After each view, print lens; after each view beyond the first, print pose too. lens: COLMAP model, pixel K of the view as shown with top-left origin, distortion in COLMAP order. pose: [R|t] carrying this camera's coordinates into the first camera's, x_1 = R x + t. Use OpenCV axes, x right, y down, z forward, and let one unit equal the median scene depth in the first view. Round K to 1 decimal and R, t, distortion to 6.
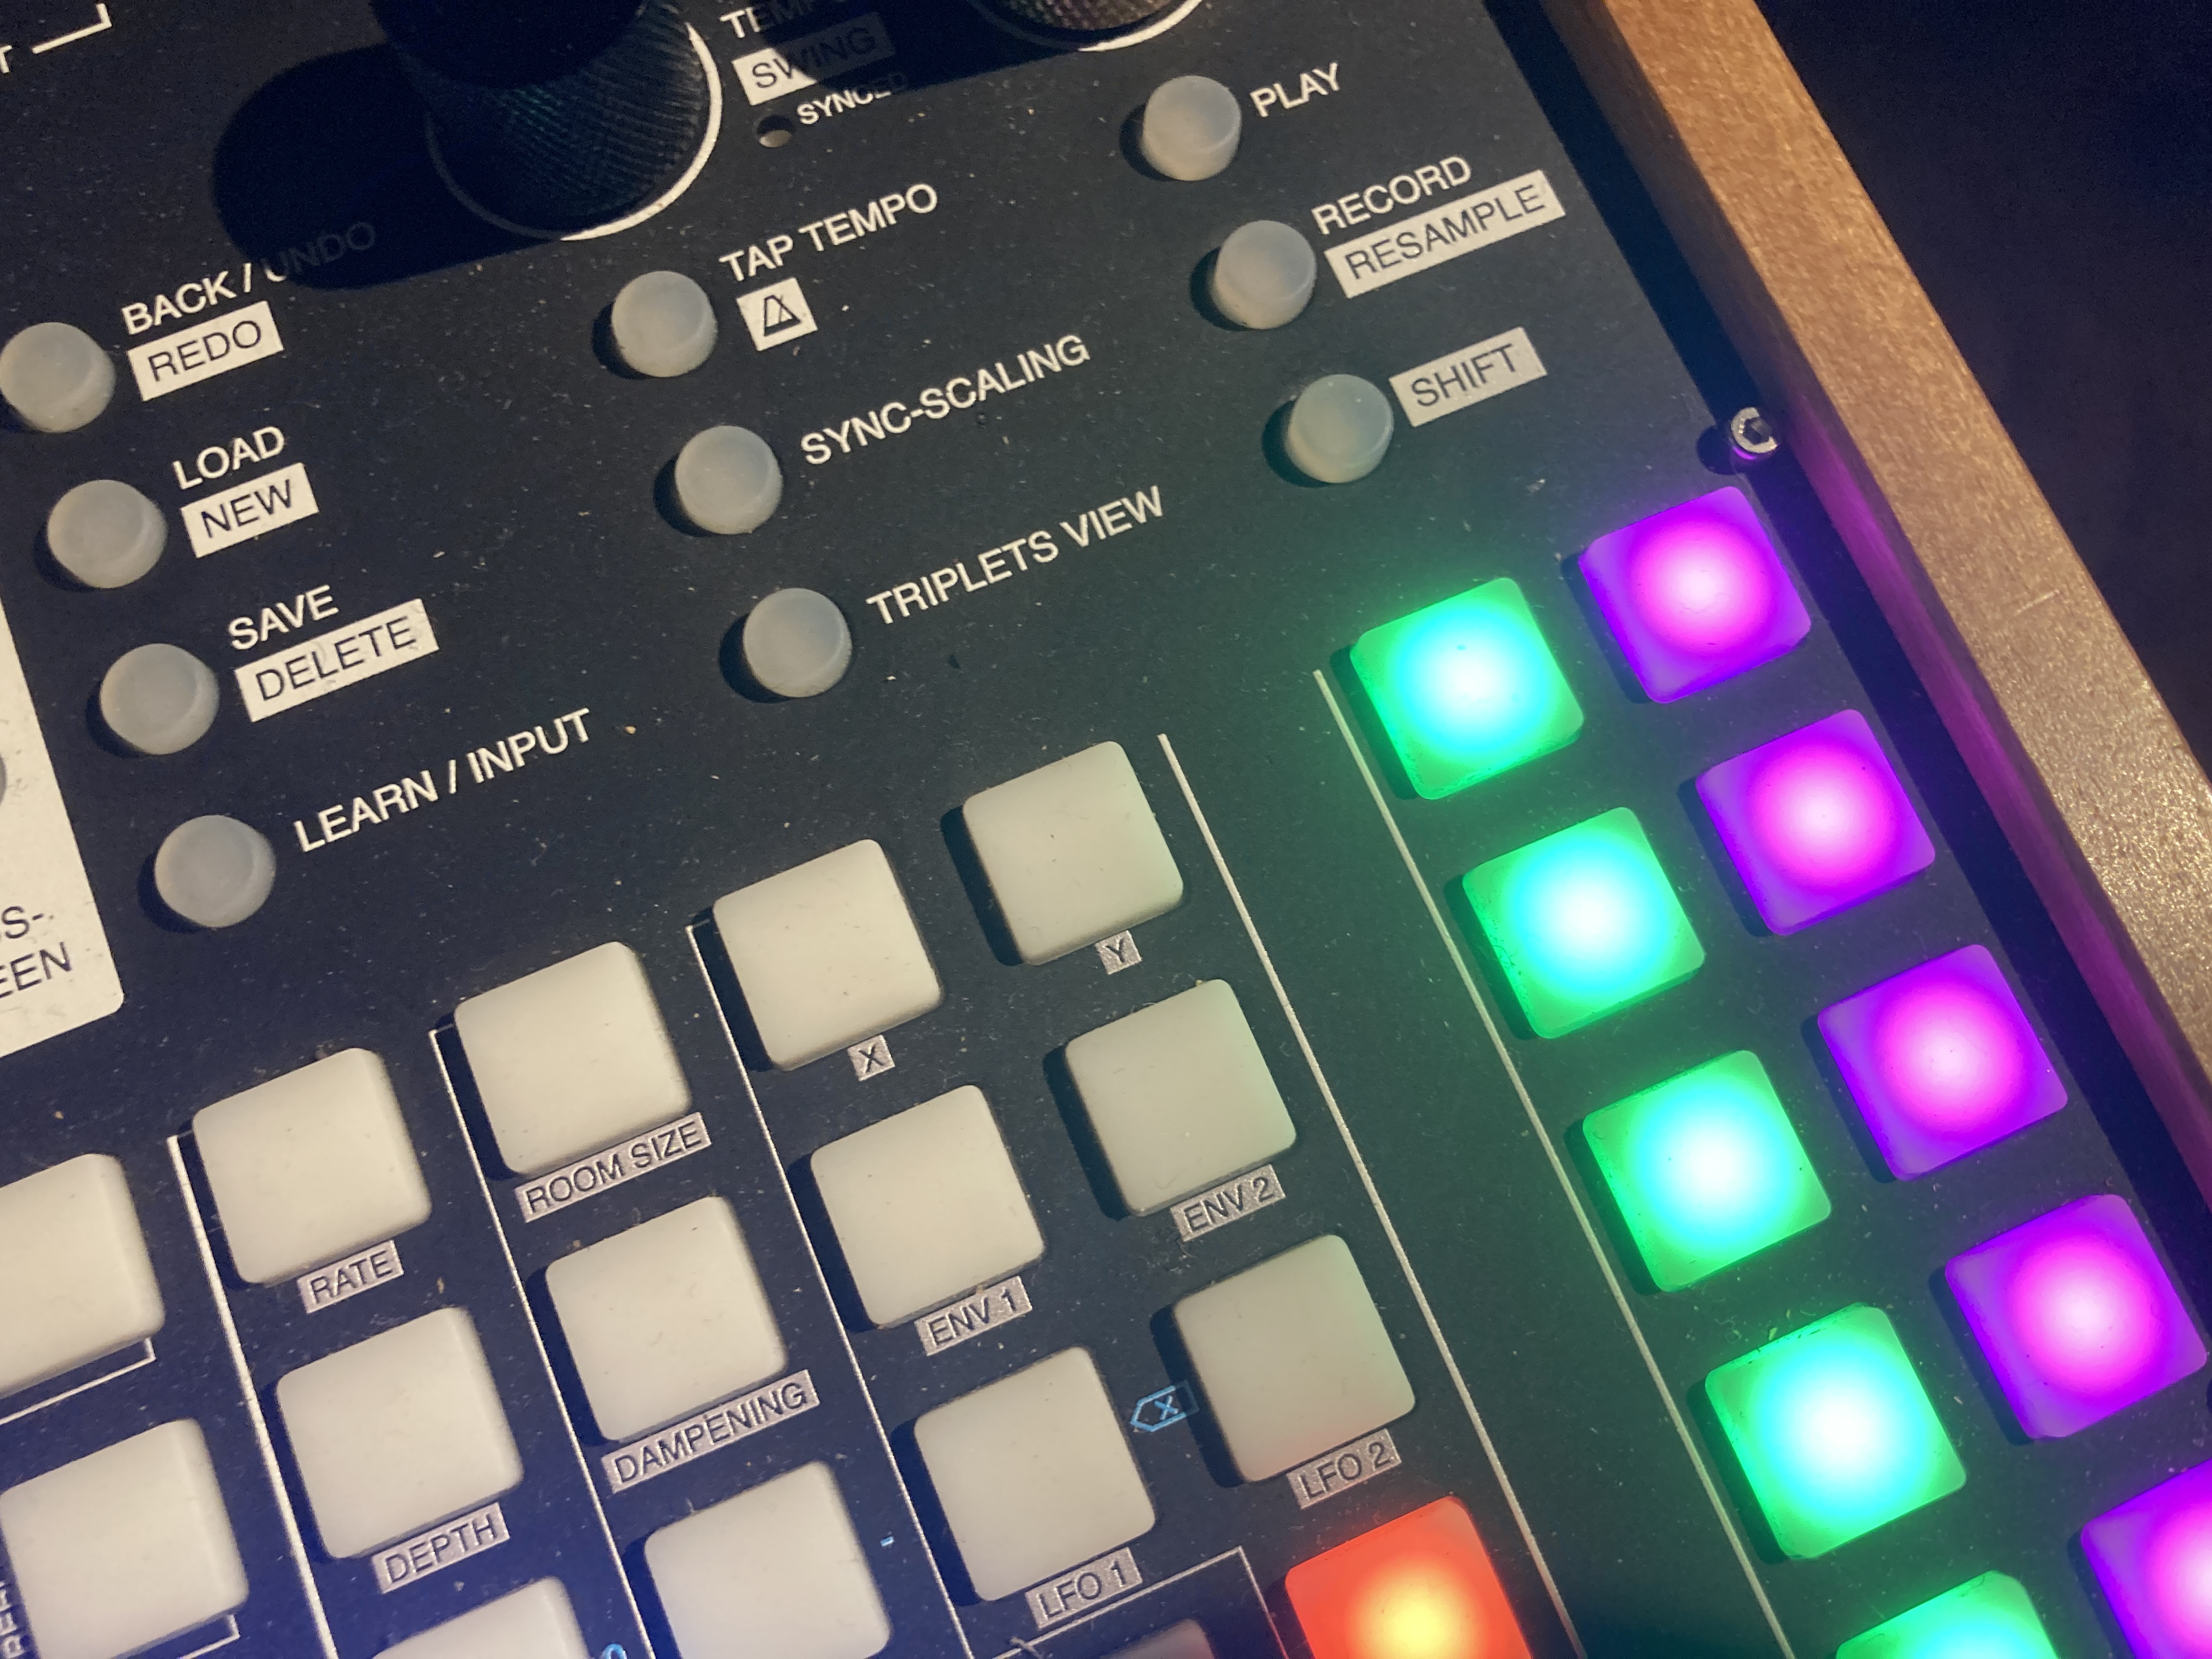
lens RADIAL K [[1794.5, 0, 1104.0], [0, 1794.5, 835.9], [0, 0, 1]] dist [-0.003118, -0.019629]
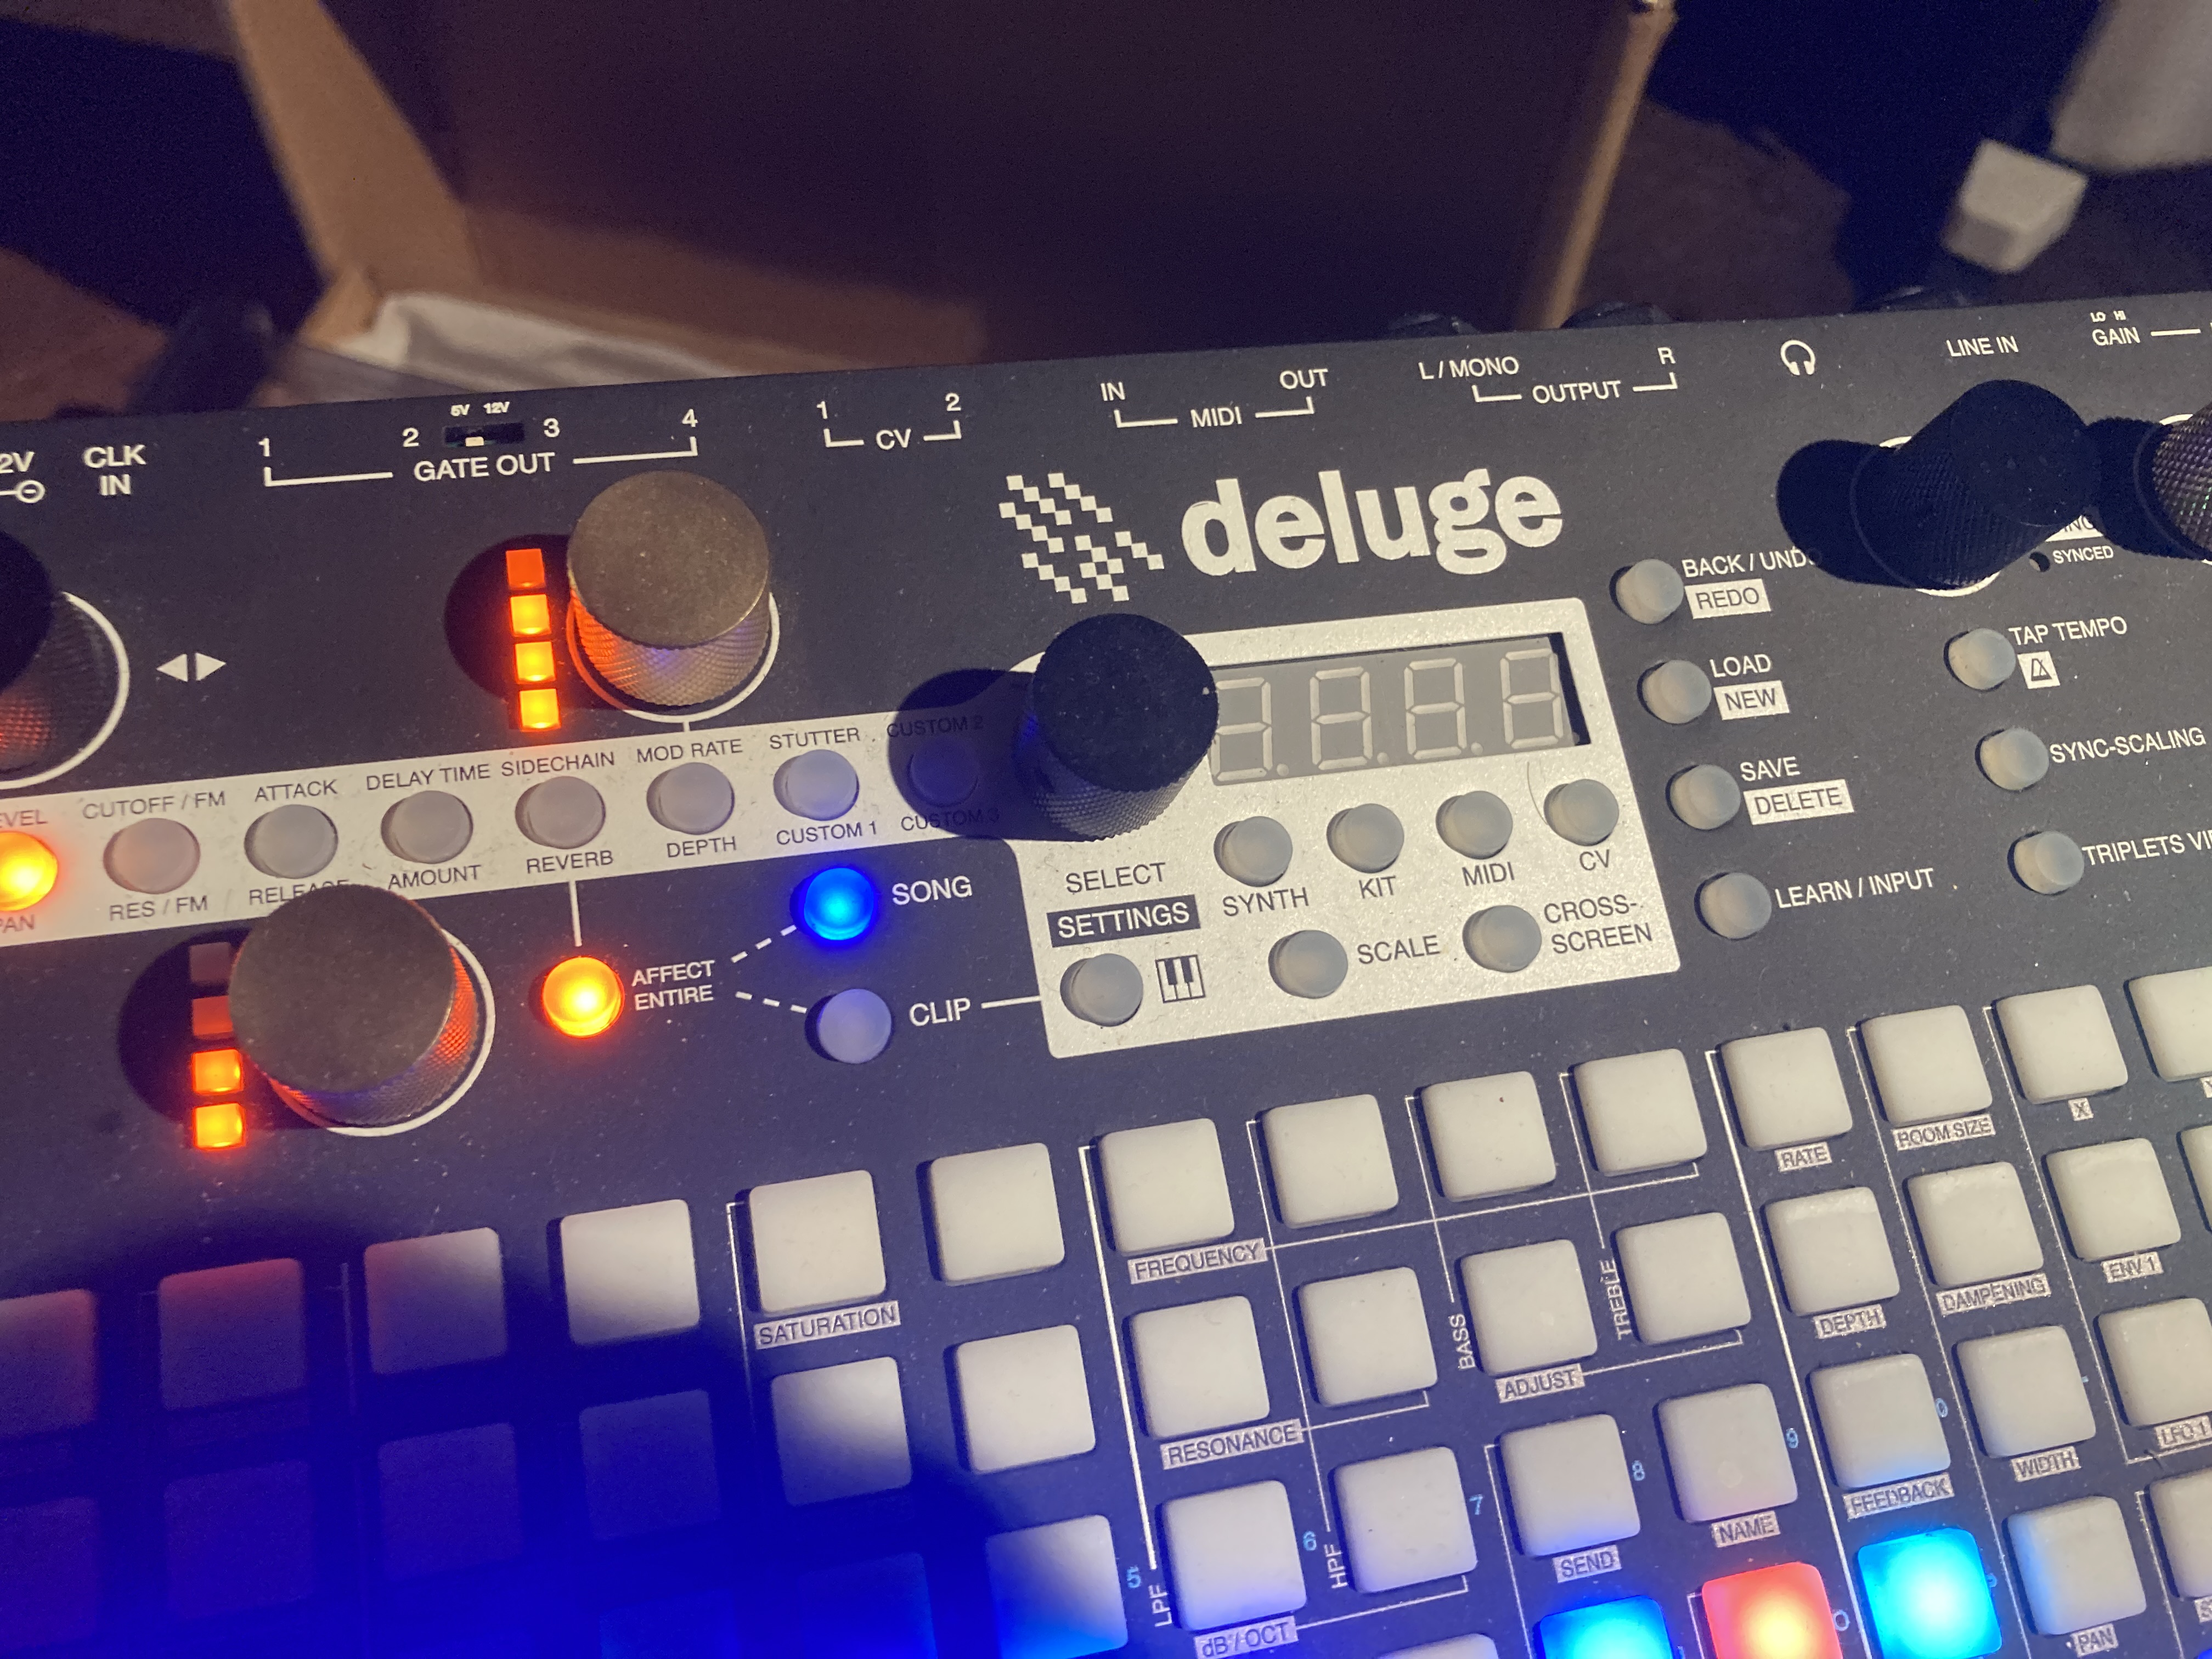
lens RADIAL K [[1794.5, 0, 1114.5], [0, 1794.5, 845.4], [0, 0, 1]] dist [-0.003118, -0.019629]
pose [[0.962283, 0.260508, 0.078406, -1.156923], [-0.251899, 0.962052, -0.104894, 0.278248], [-0.102757, 0.081187, 0.991388, -0.600885]]
